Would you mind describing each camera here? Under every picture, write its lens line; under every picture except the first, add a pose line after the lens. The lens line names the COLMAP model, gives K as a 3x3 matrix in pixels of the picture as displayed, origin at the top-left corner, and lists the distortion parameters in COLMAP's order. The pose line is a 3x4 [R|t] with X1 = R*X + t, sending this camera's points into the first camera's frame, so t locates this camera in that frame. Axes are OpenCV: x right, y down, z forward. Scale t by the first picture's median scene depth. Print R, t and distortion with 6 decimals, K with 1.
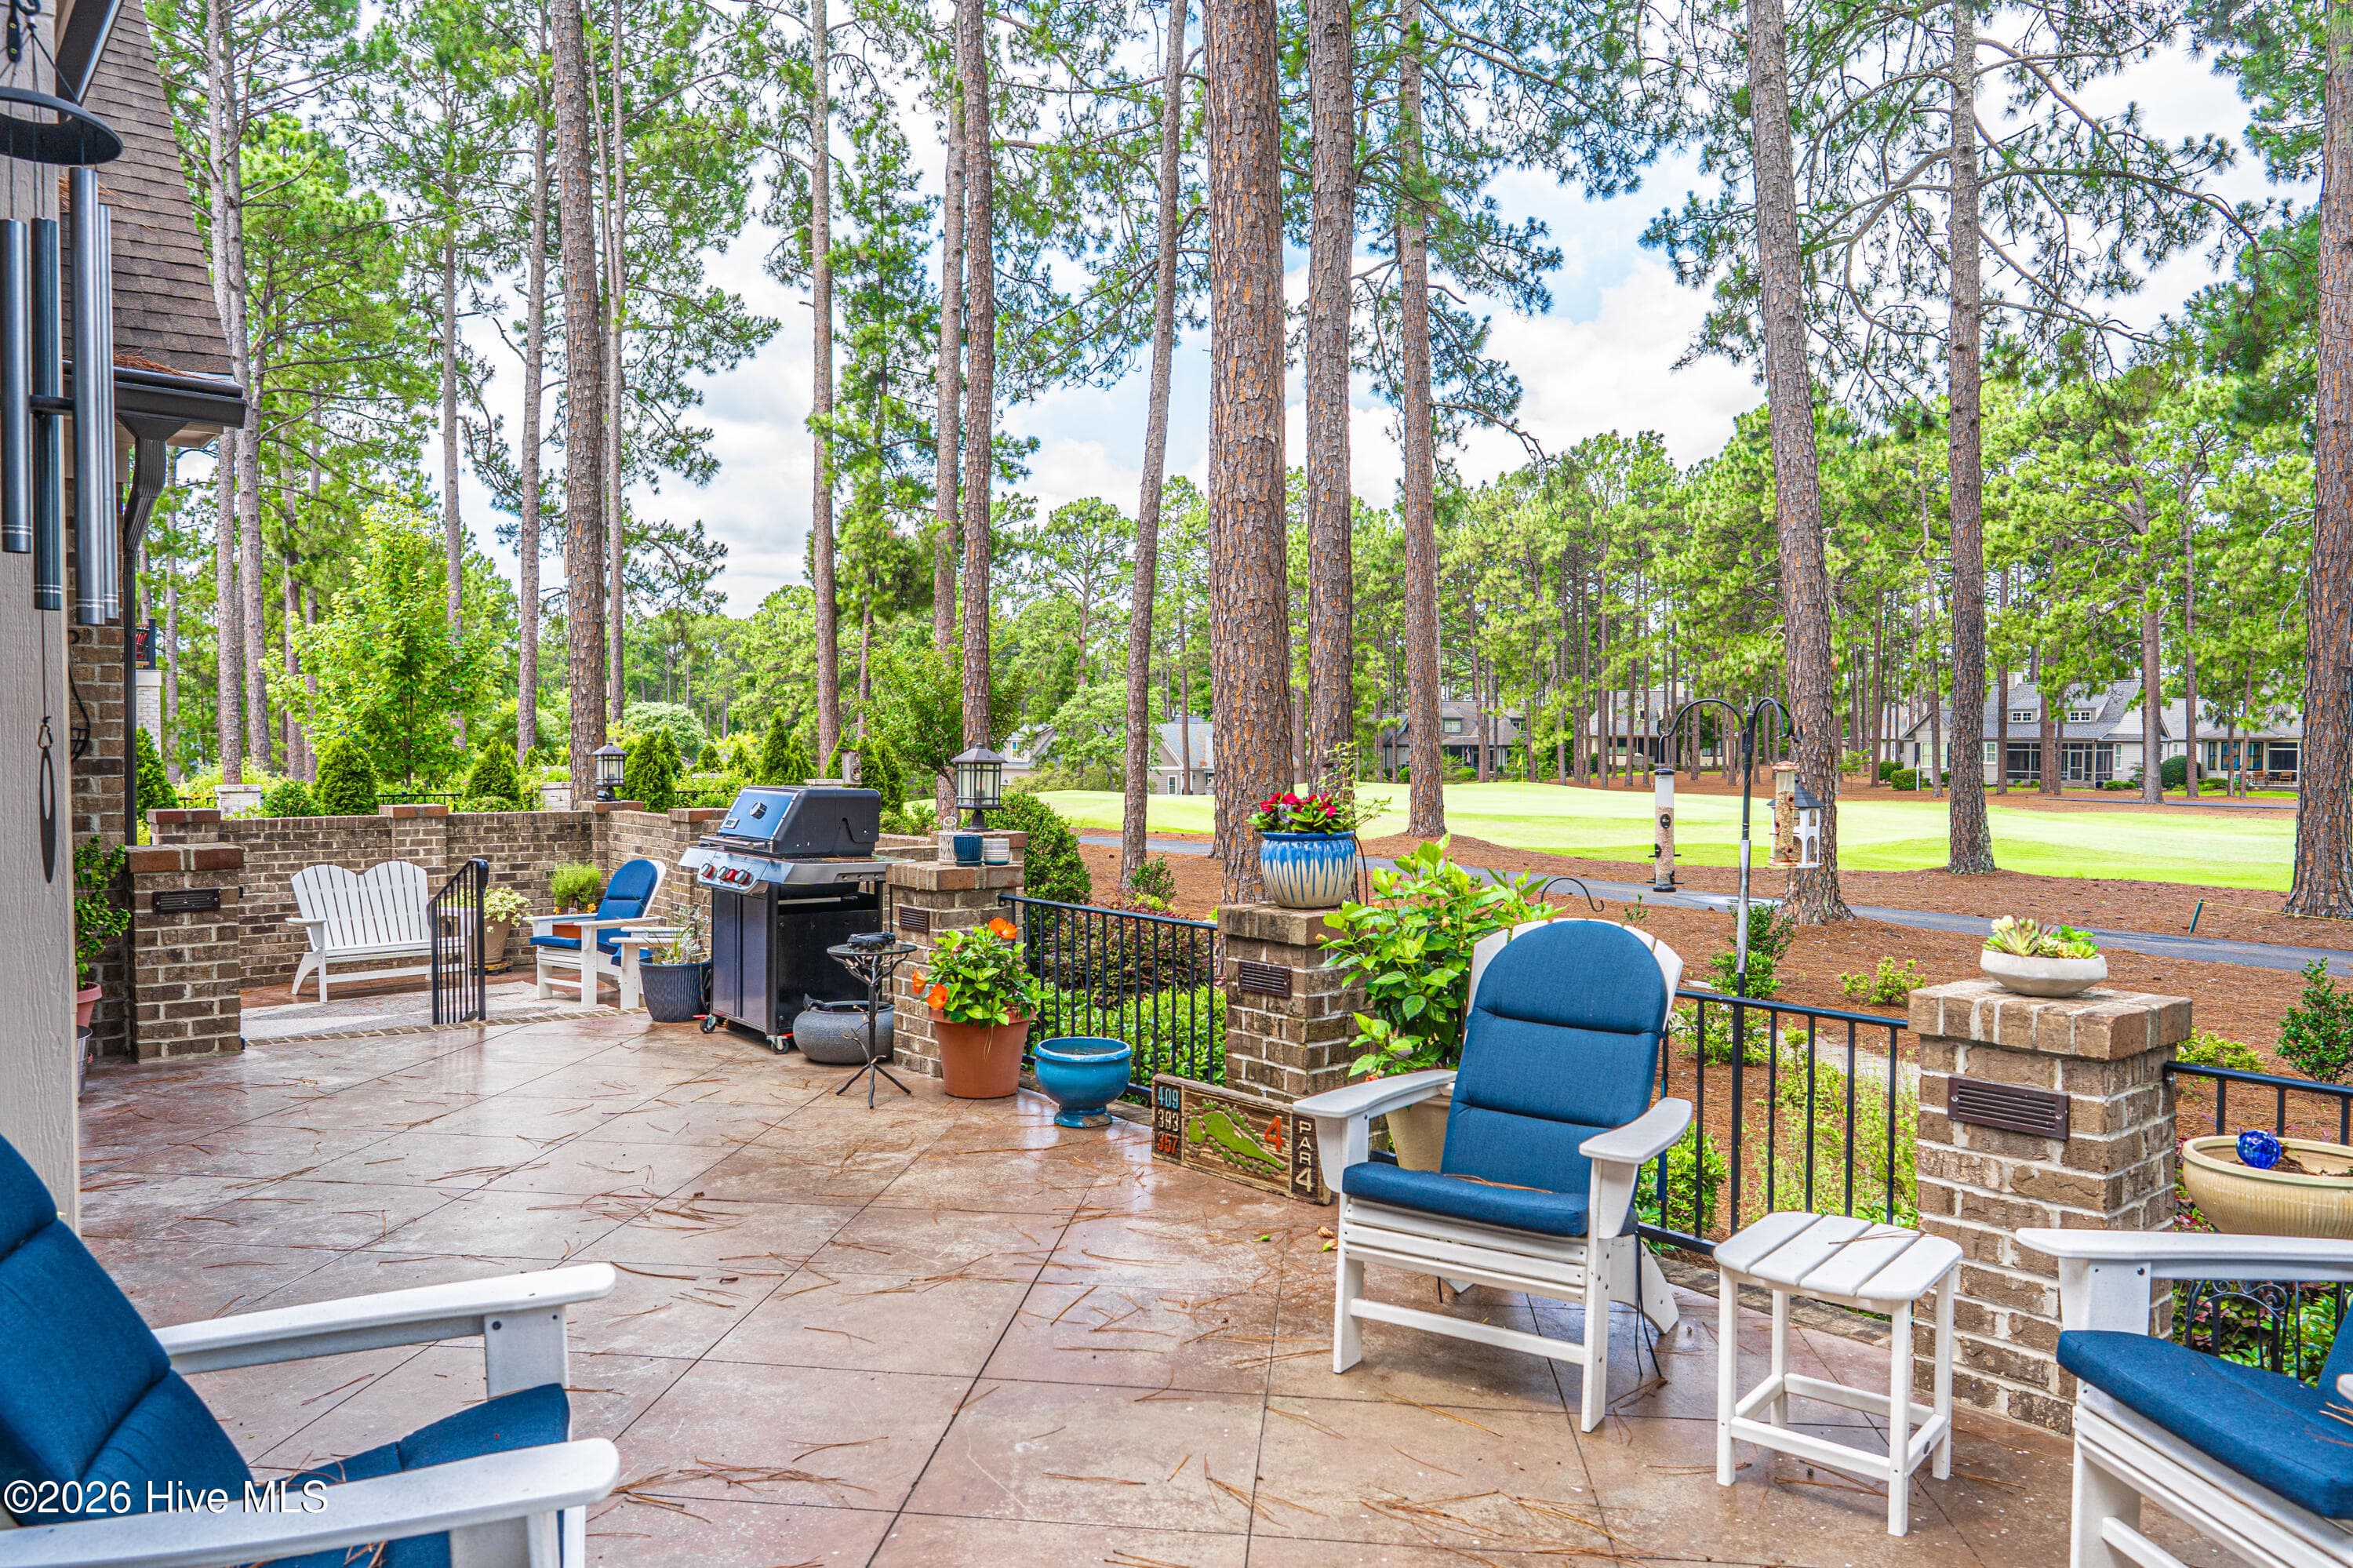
lens RADIAL K [[1669.9, 0, 1166.1], [0, 1669.9, 812.8], [0, 0, 1]] dist [0.013034, 0.004473]
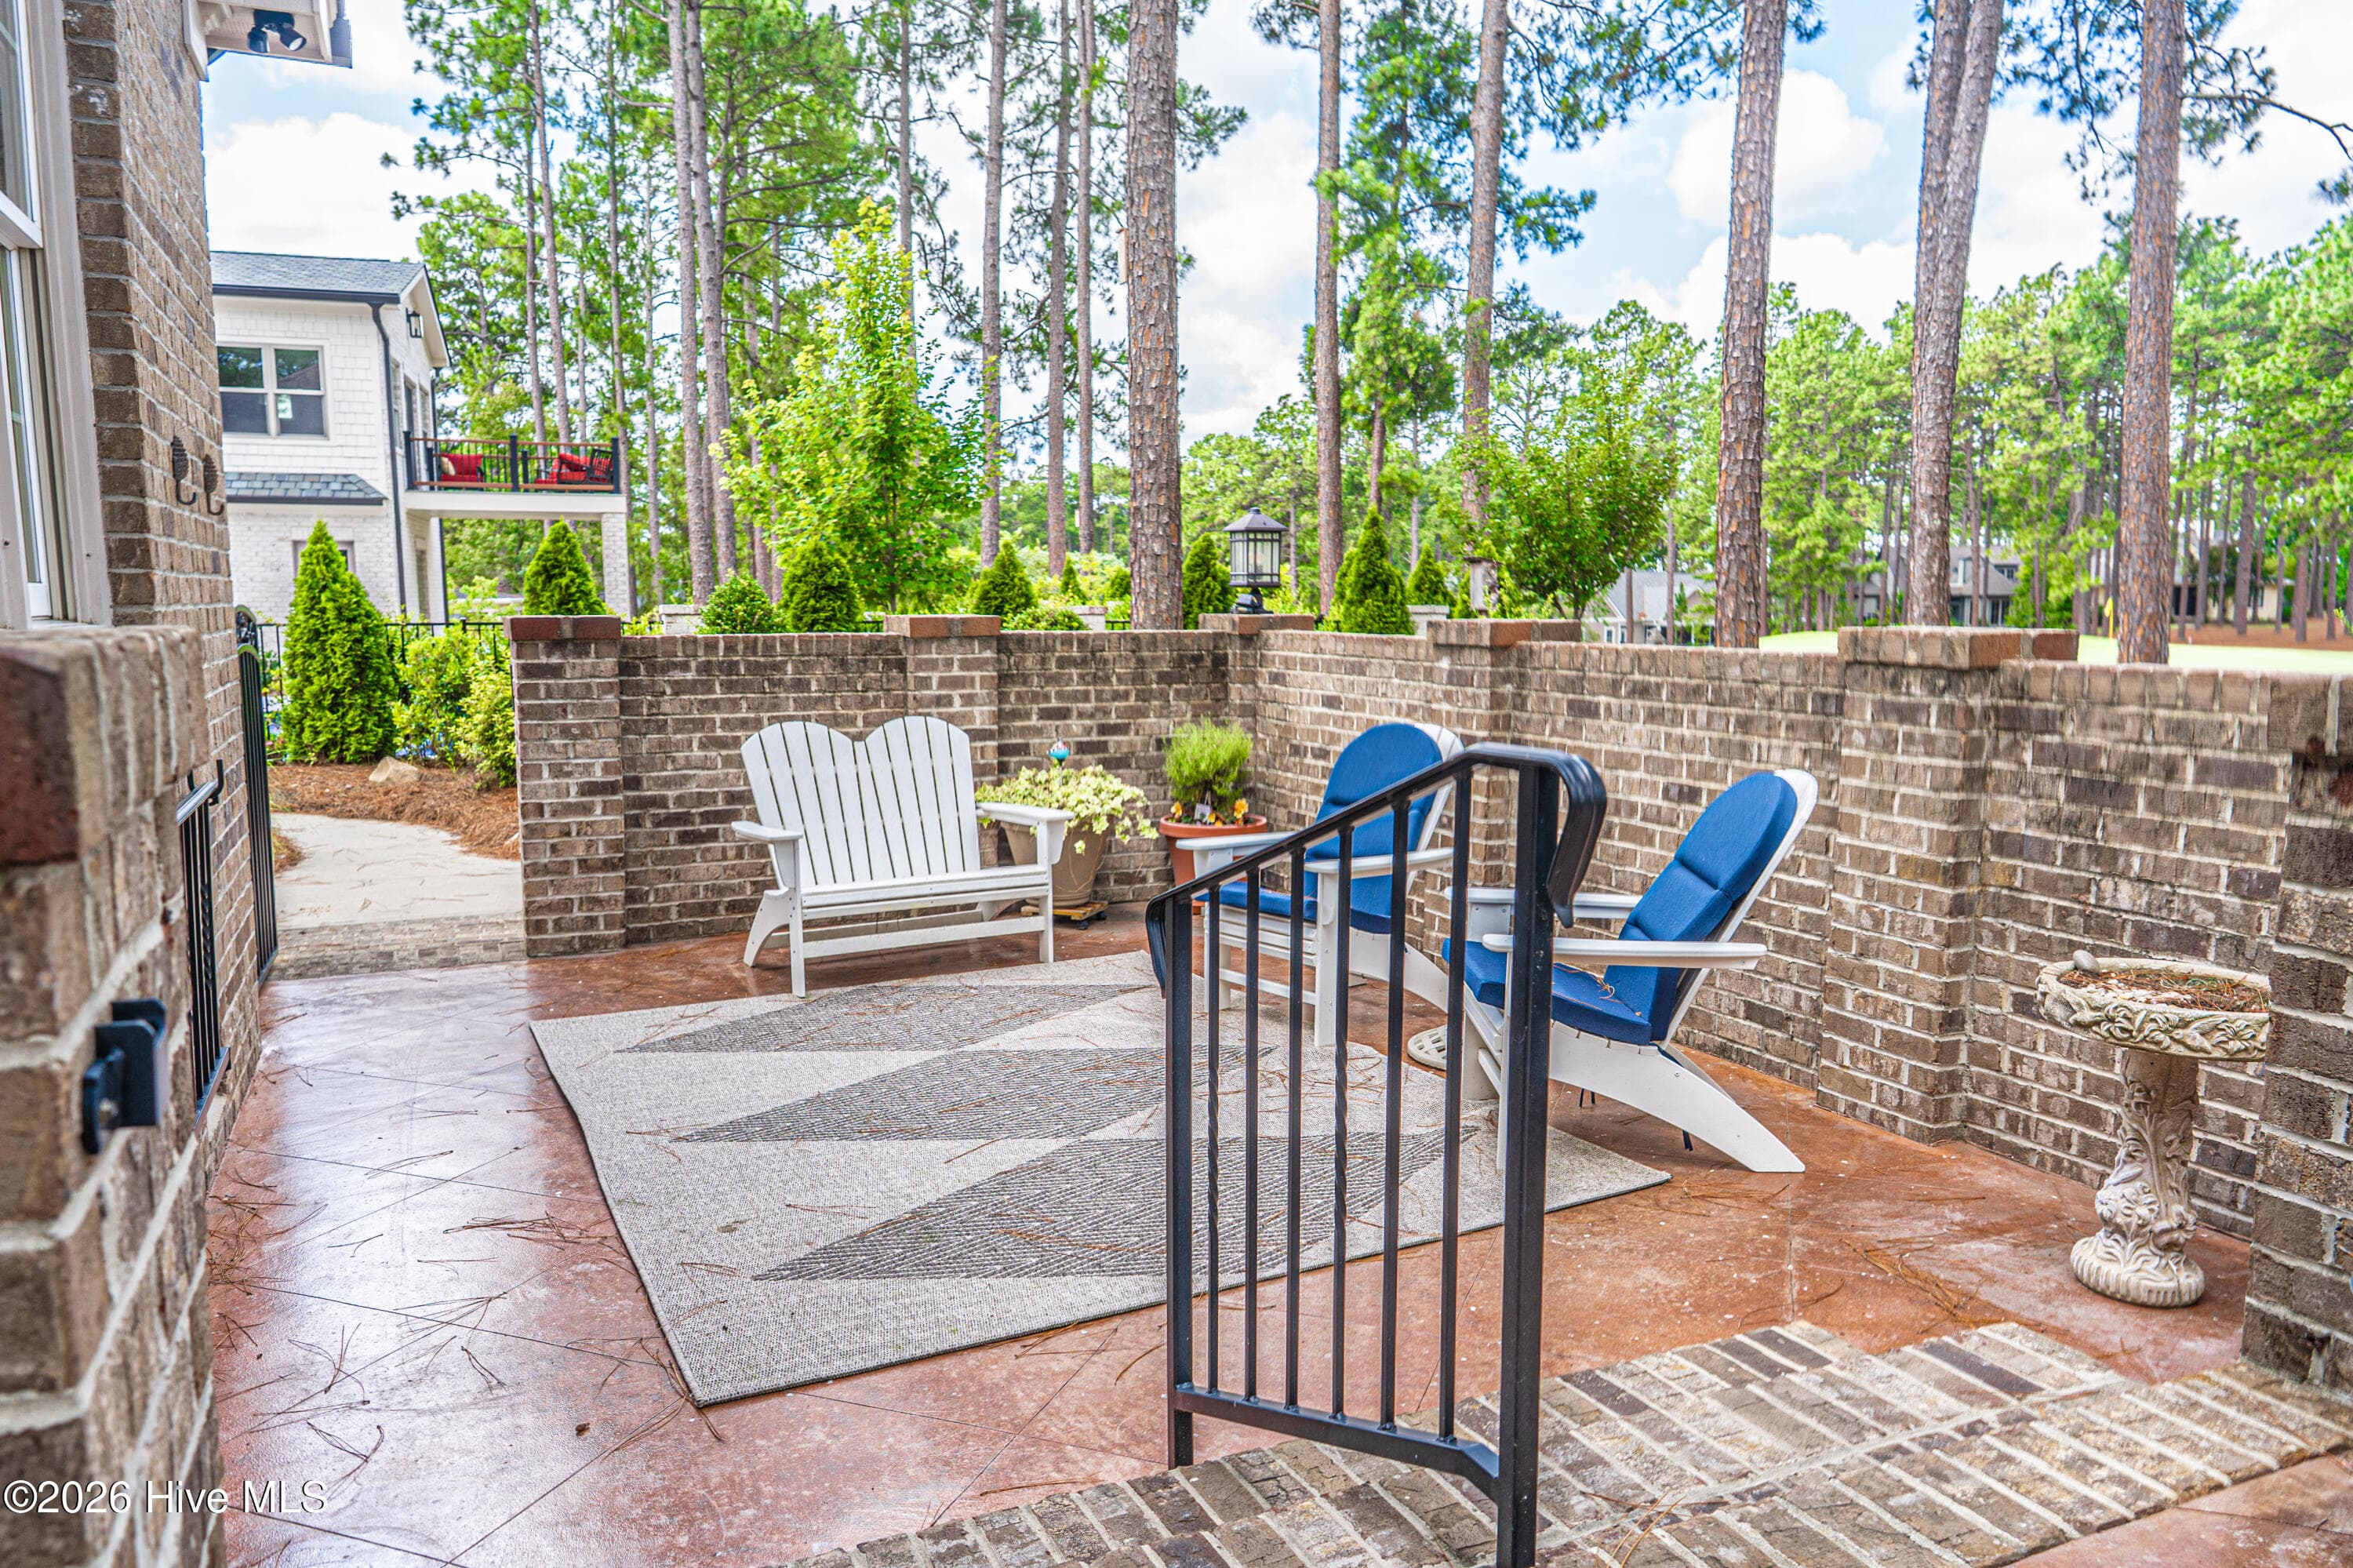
lens RADIAL K [[1669.9, 0, 1166.1], [0, 1669.9, 812.8], [0, 0, 1]] dist [0.013034, 0.004473]
pose [[0.970349, 0.029050, -0.239954, -0.046399], [-0.007890, 0.996029, 0.088681, 0.002104], [0.241578, -0.084158, 0.966725, 0.091376]]
